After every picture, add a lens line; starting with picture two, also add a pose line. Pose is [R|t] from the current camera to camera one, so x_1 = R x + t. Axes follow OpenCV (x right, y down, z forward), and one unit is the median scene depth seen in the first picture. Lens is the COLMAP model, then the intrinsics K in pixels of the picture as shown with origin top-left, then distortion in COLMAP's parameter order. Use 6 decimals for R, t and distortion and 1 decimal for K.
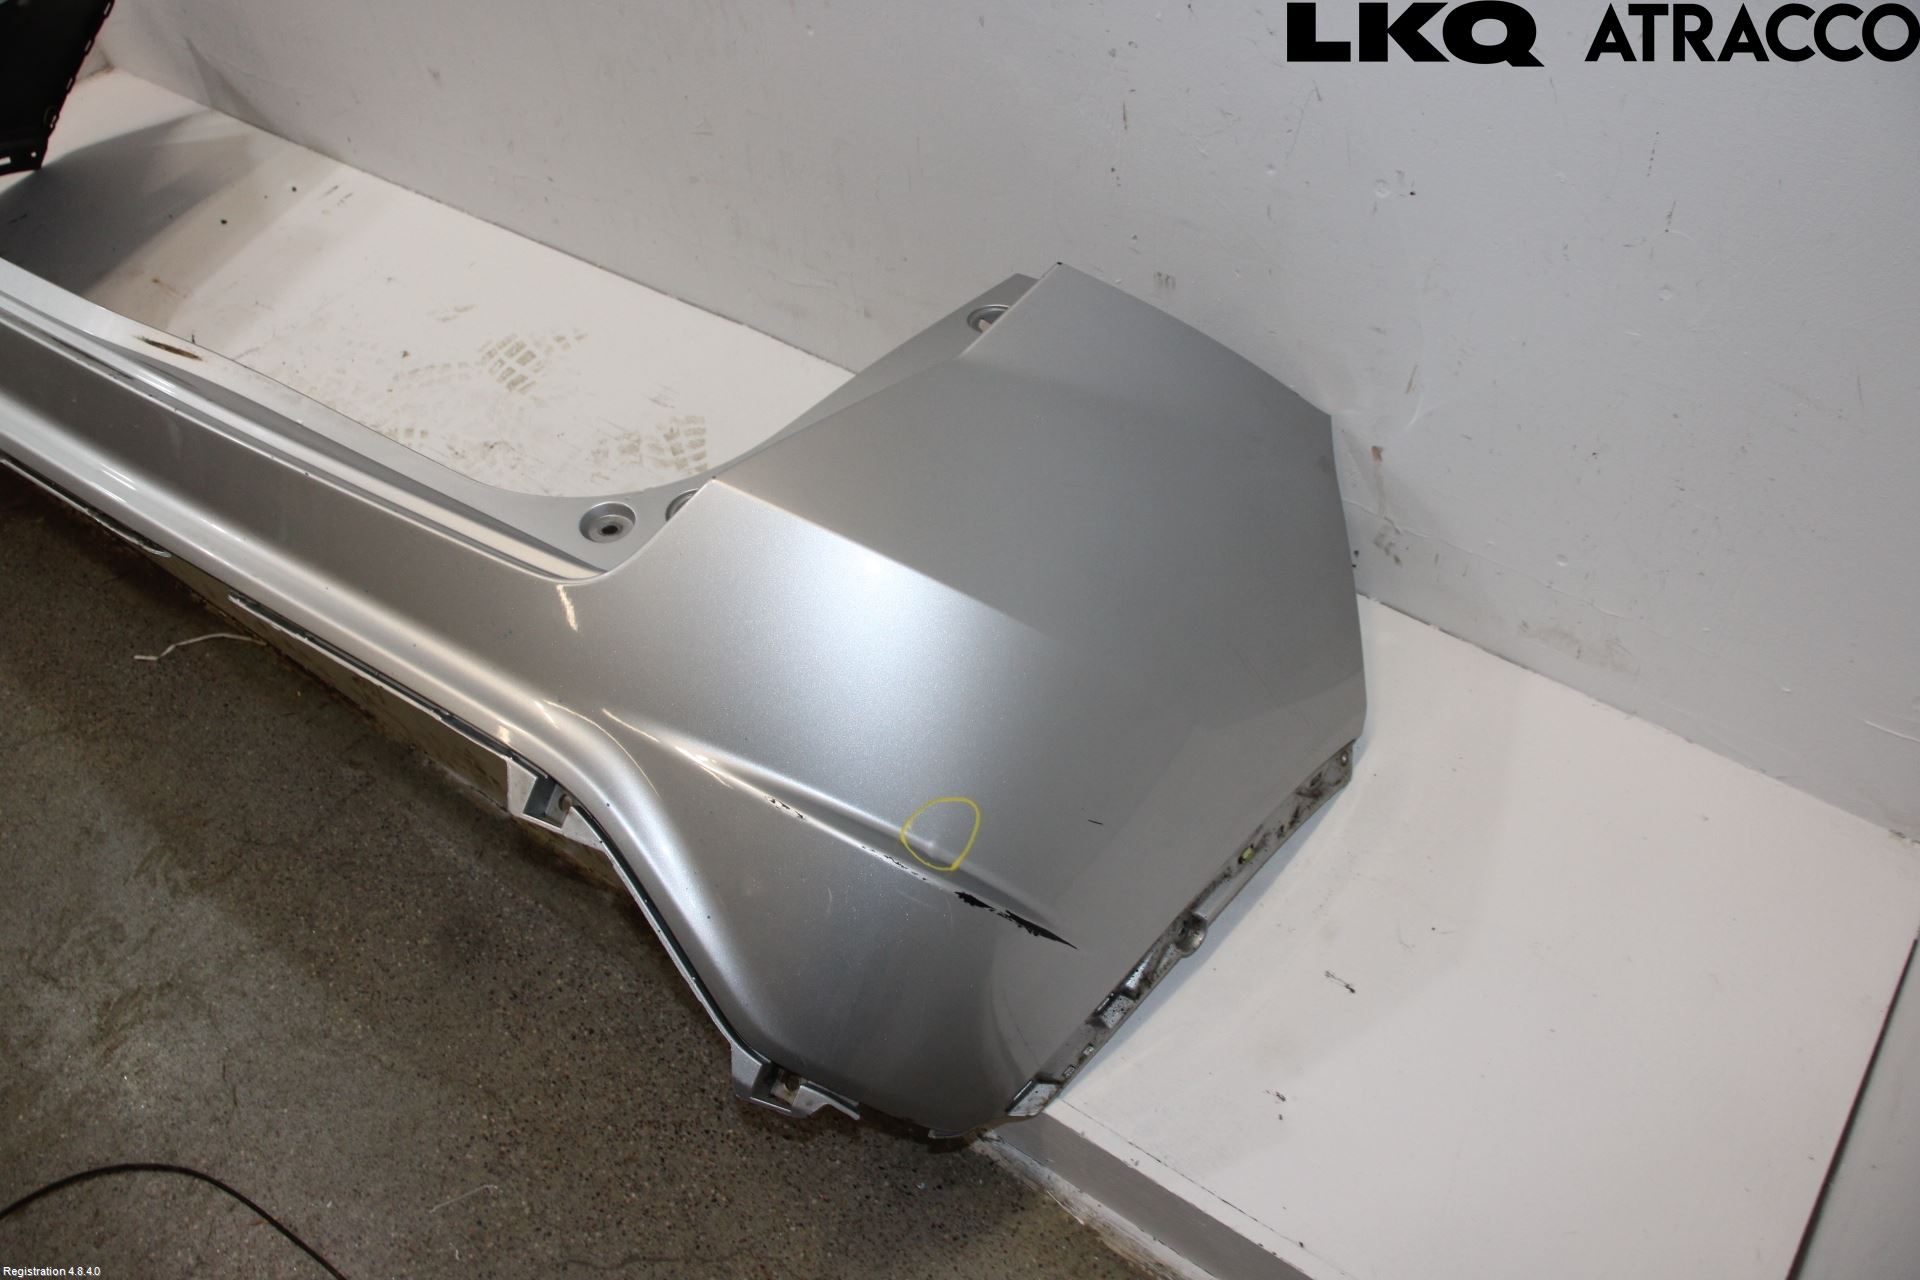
lens RADIAL K [[1569.6, 0, 951.5], [0, 1569.6, 639.9], [0, 0, 1]] dist [-0.178467, 0.154640]
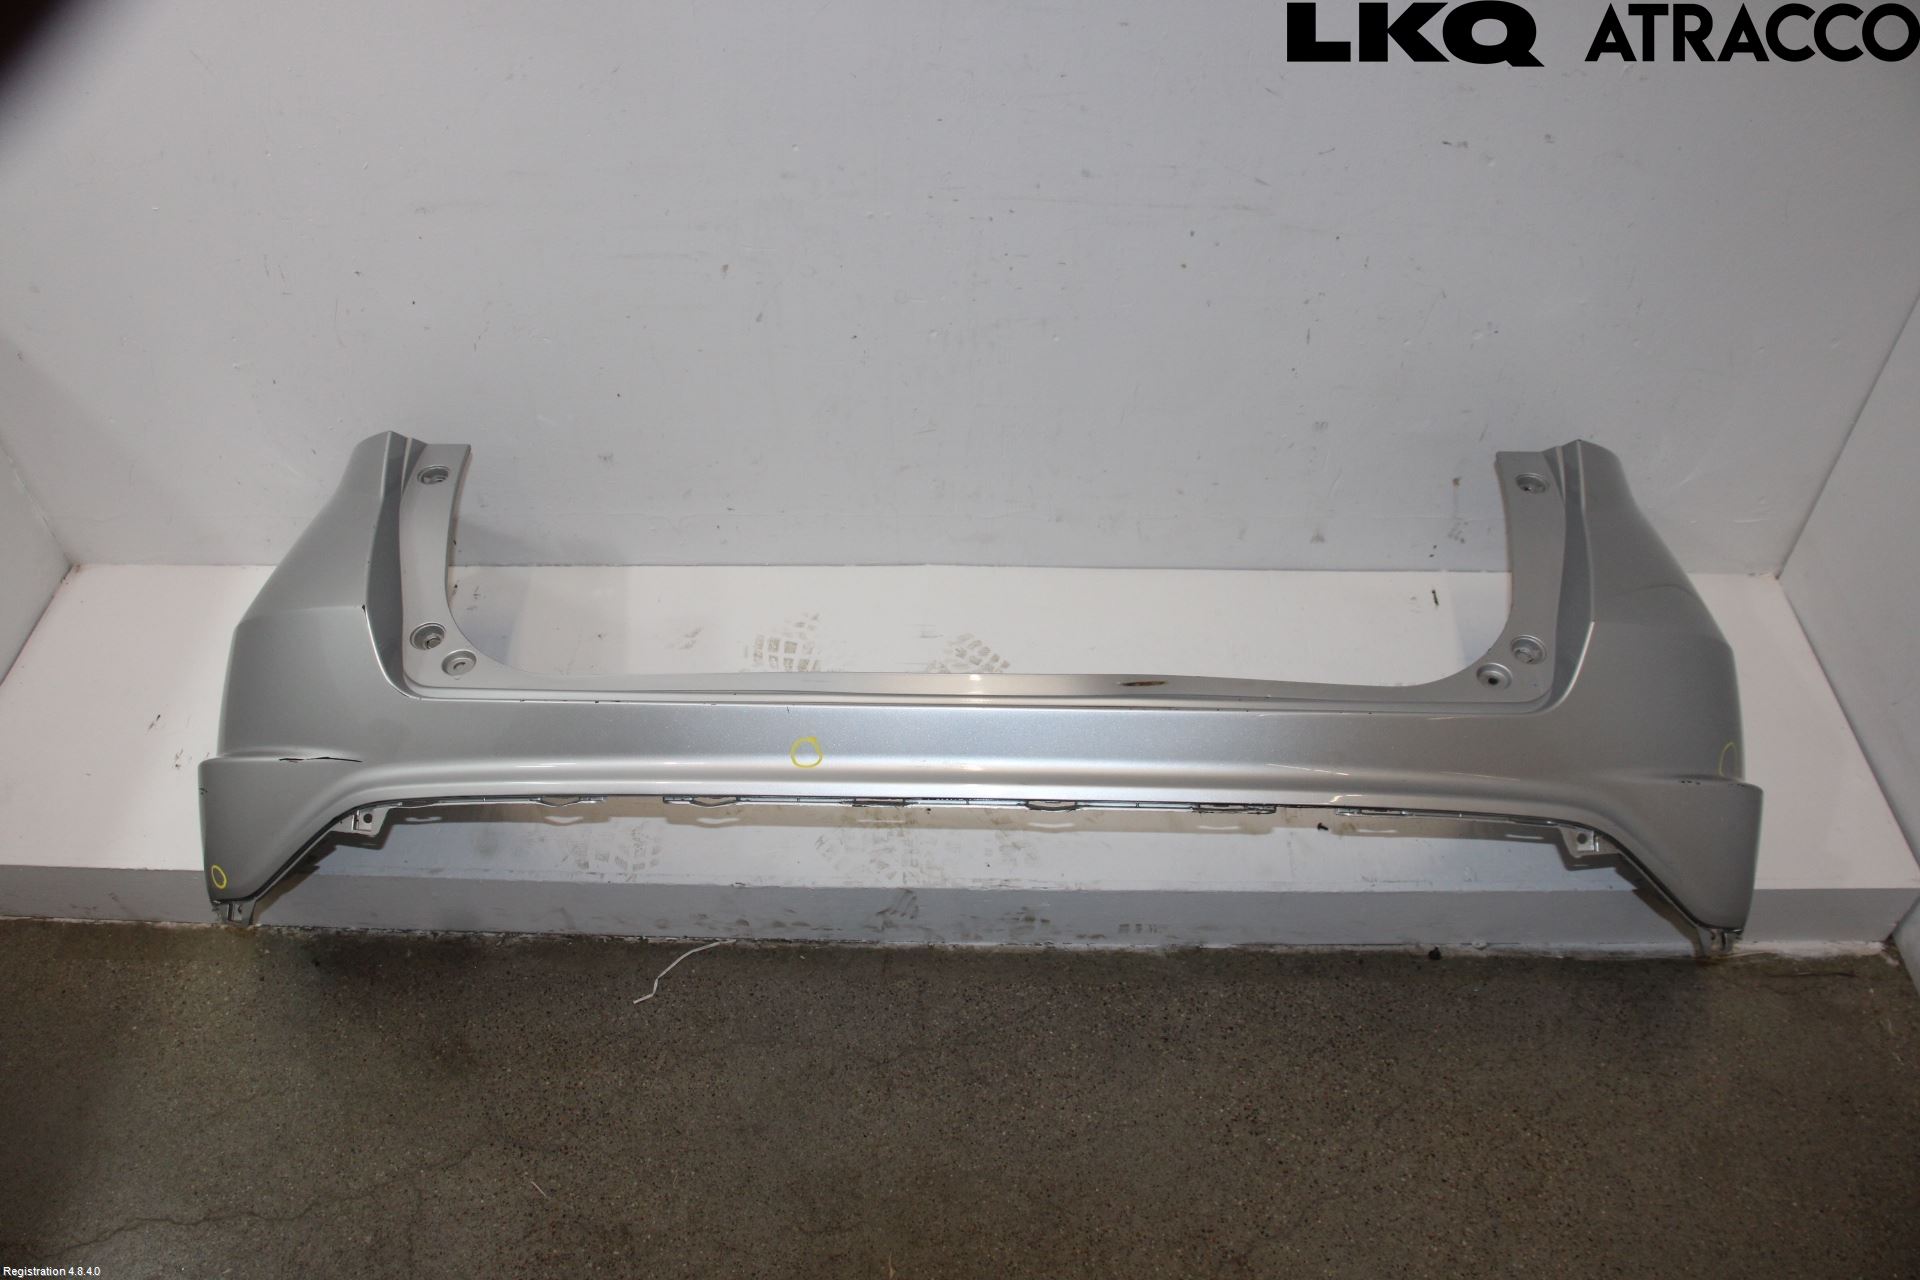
lens RADIAL K [[1569.6, 0, 952.5], [0, 1569.6, 638.5], [0, 0, 1]] dist [-0.178467, 0.154640]
pose [[0.819861, -0.359533, 0.445605, -0.861779], [0.401076, 0.916044, 0.001171, -0.163947], [-0.408615, 0.177761, 0.895229, -0.216130]]
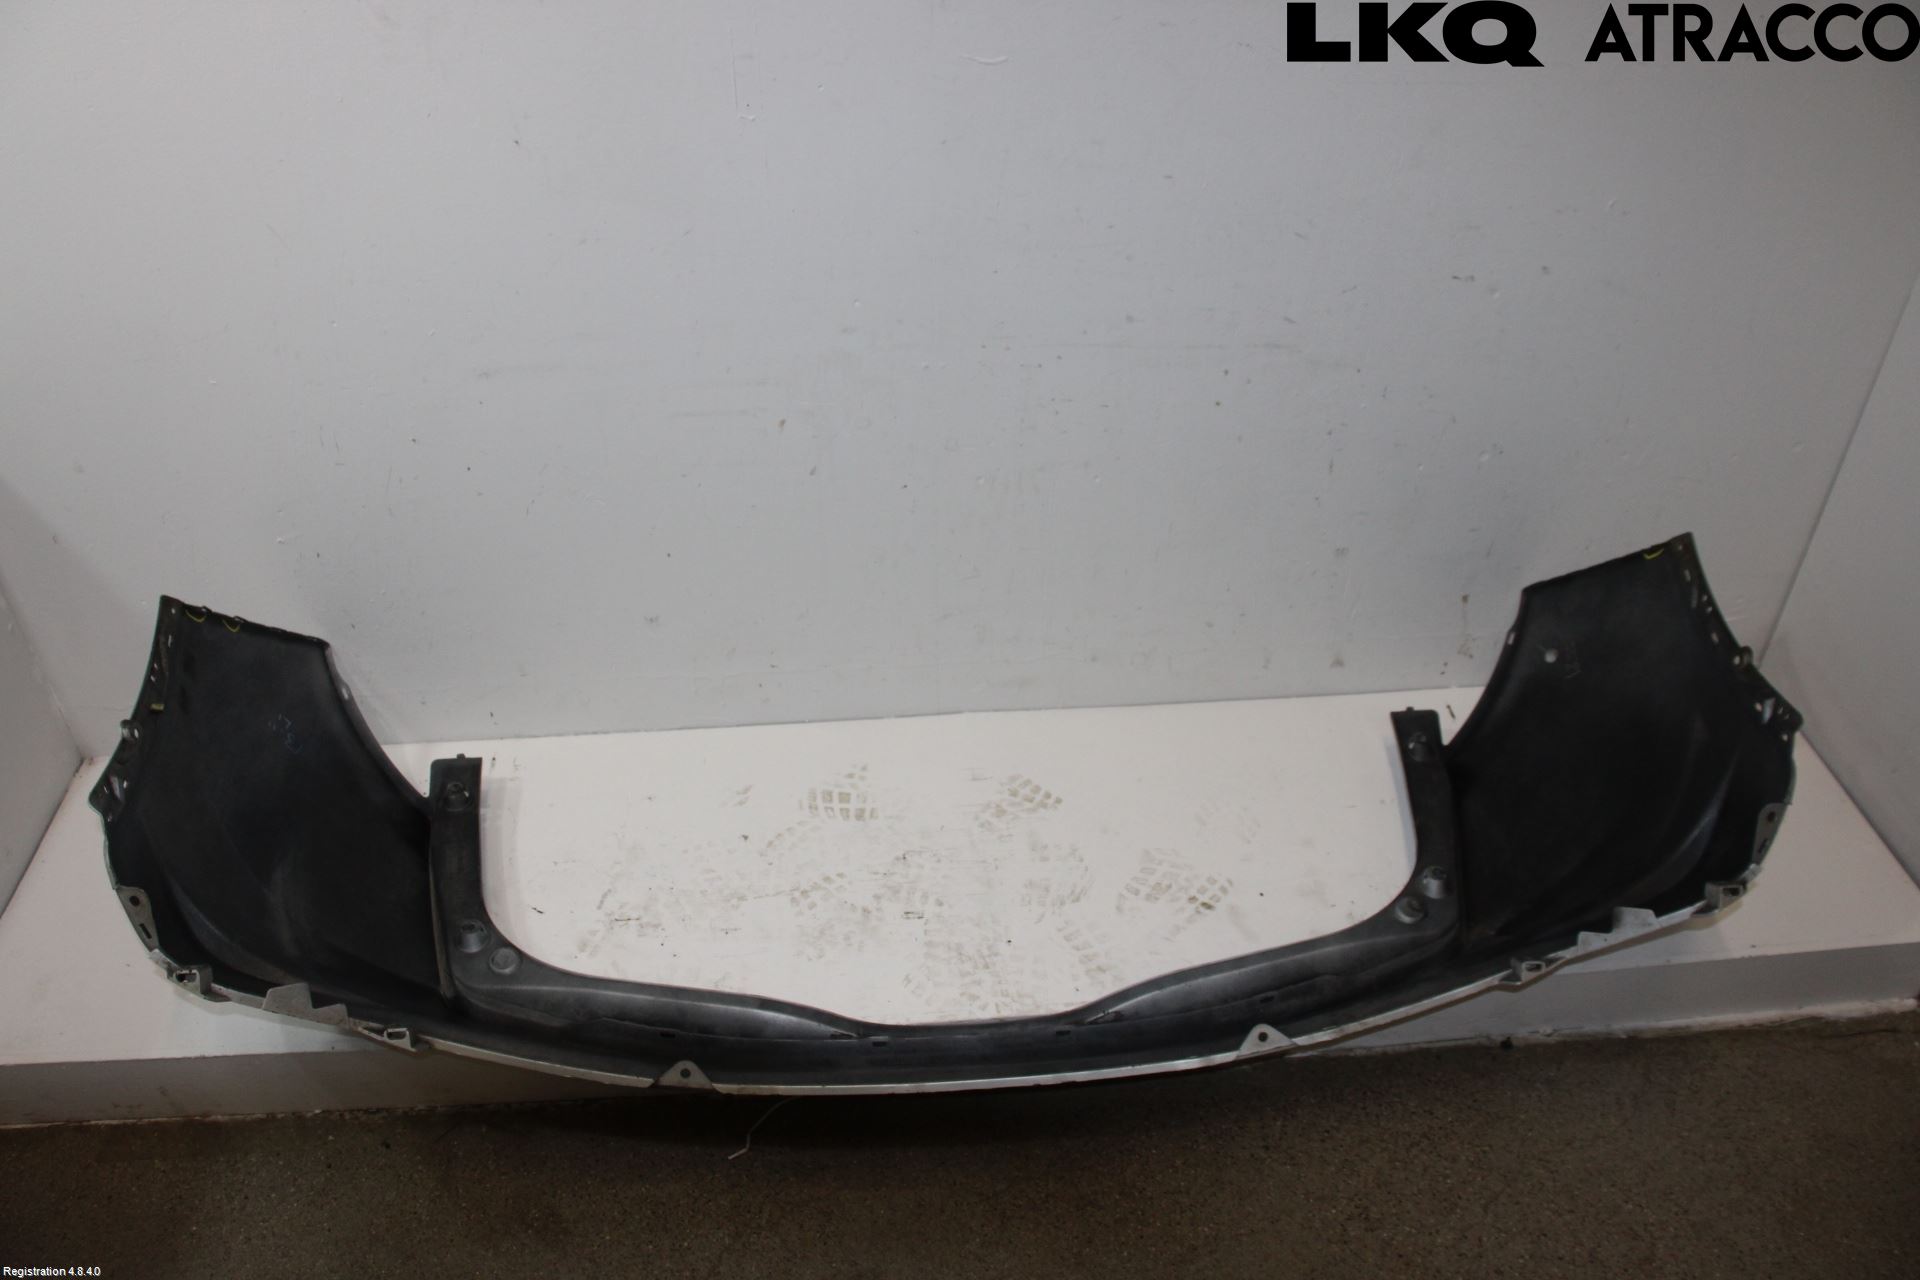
lens RADIAL K [[1569.6, 0, 952.9], [0, 1569.6, 636.5], [0, 0, 1]] dist [-0.178467, 0.154640]
pose [[0.754880, -0.335507, 0.563553, -1.043270], [0.458424, 0.884413, -0.087531, -0.173889], [-0.469046, 0.324422, 0.821429, -0.150474]]
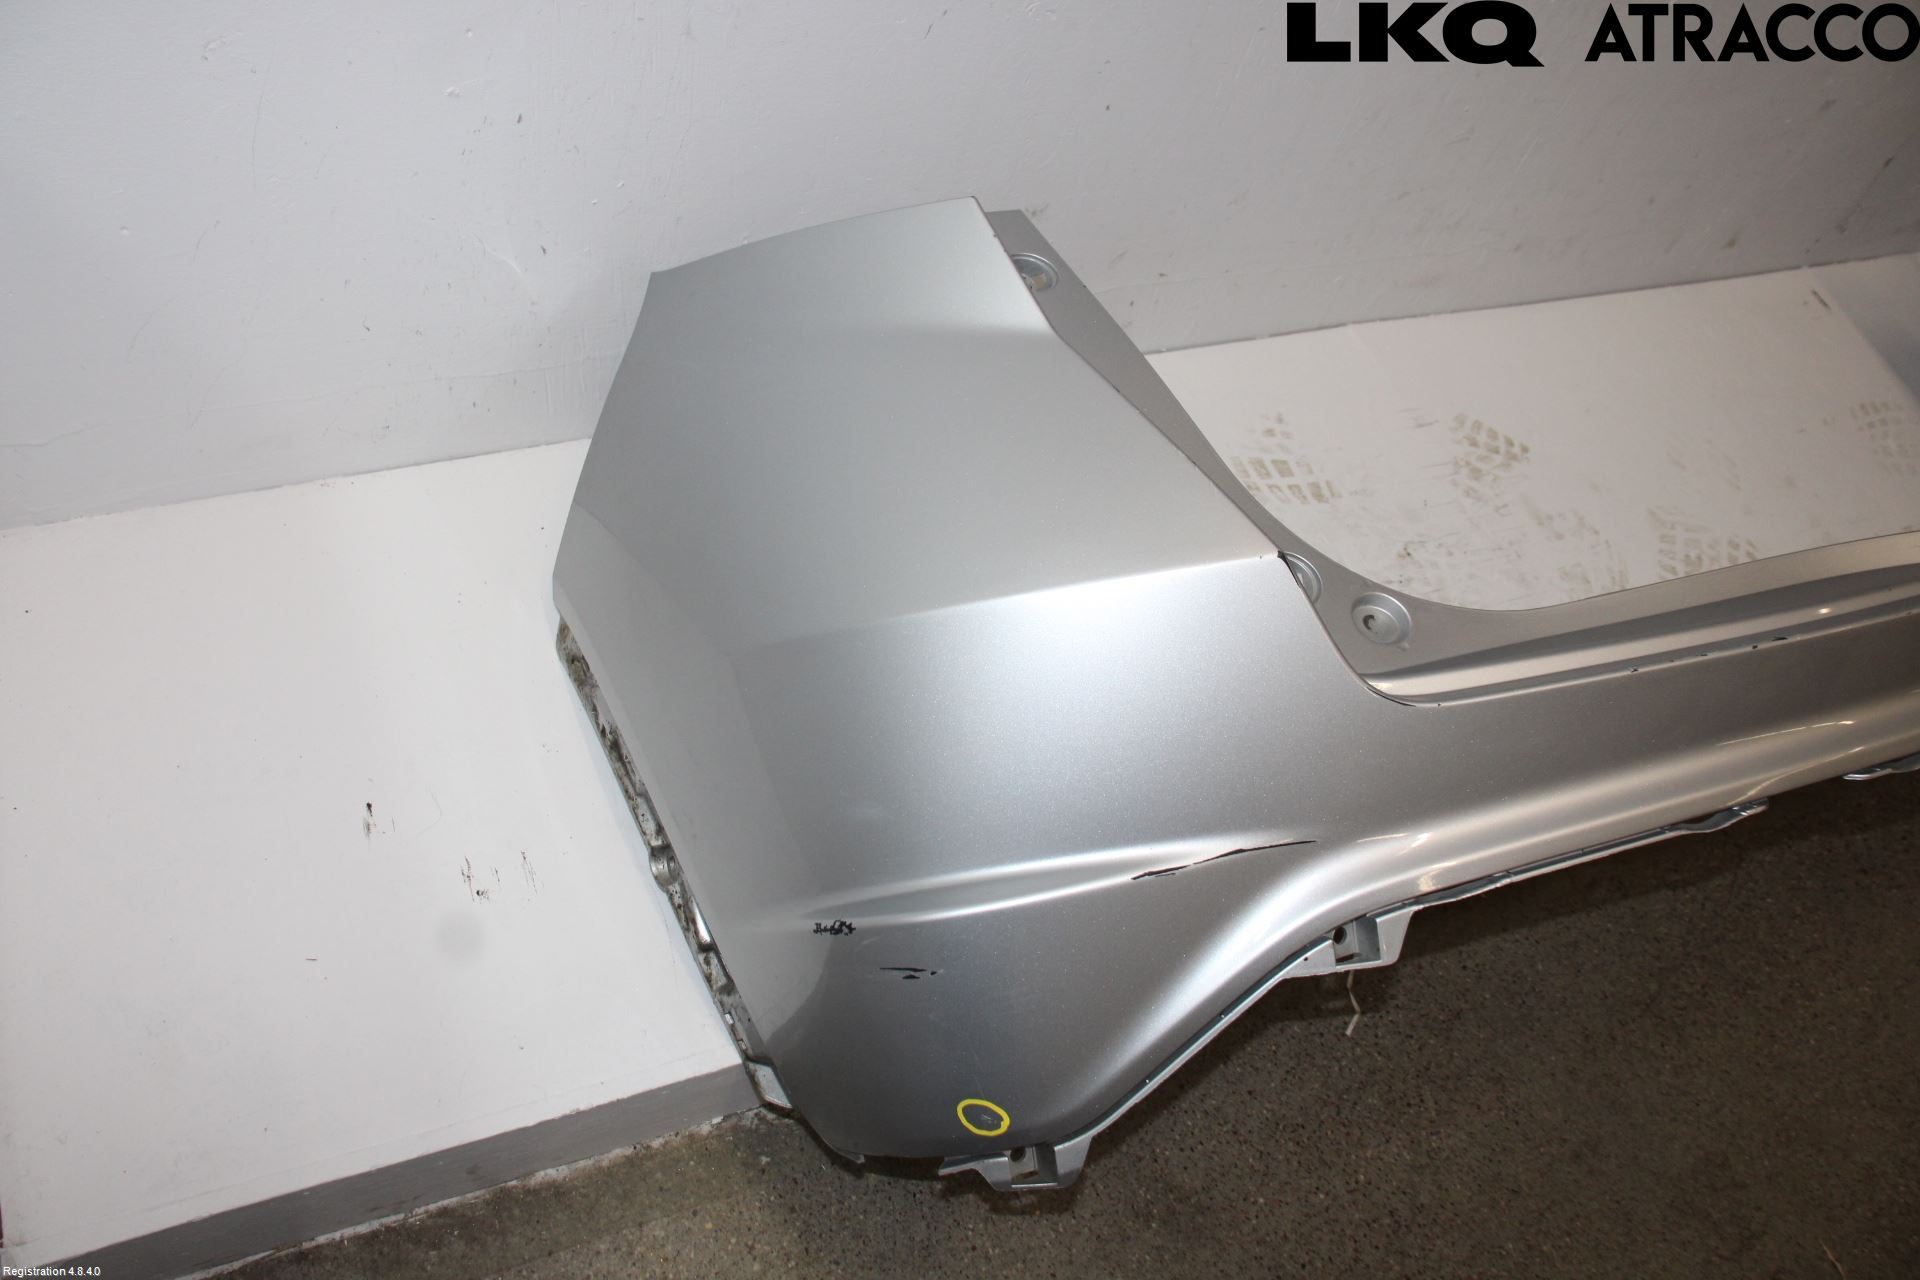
lens RADIAL K [[1569.6, 0, 950.3], [0, 1569.6, 632.0], [0, 0, 1]] dist [-0.178467, 0.154640]
pose [[0.491379, -0.581426, 0.648452, -1.165418], [0.468087, 0.804168, 0.366344, -0.609456], [-0.734467, 0.123518, 0.667310, 0.671842]]
